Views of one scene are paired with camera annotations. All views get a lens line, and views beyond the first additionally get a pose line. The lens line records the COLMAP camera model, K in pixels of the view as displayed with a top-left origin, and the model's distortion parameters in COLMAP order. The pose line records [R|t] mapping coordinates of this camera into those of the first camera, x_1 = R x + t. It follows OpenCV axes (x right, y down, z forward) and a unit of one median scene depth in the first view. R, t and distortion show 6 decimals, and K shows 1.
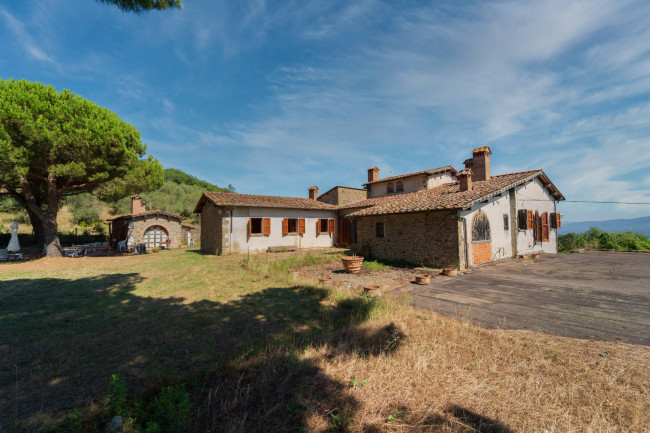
lens RADIAL K [[263.7, 0, 325.0], [0, 263.7, 216.5], [0, 0, 1]] dist [0.000344, -0.000189]
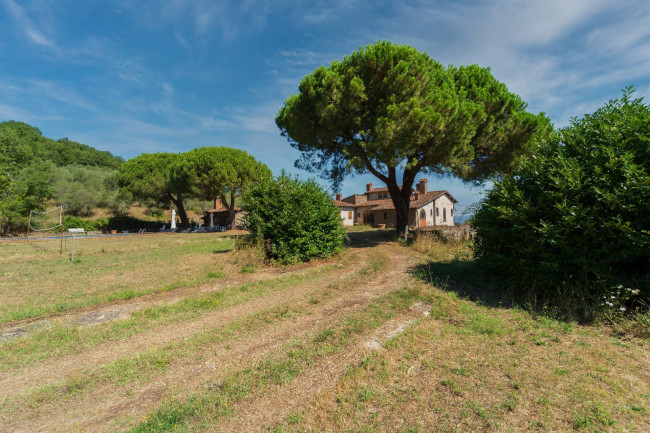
lens RADIAL K [[263.7, 0, 325.0], [0, 263.7, 216.5], [0, 0, 1]] dist [0.000344, -0.000189]
pose [[0.984496, -0.005624, 0.175318, -0.609564], [0.001591, 0.999731, 0.023140, 0.000557], [-0.175401, -0.022502, 0.984240, -1.042520]]
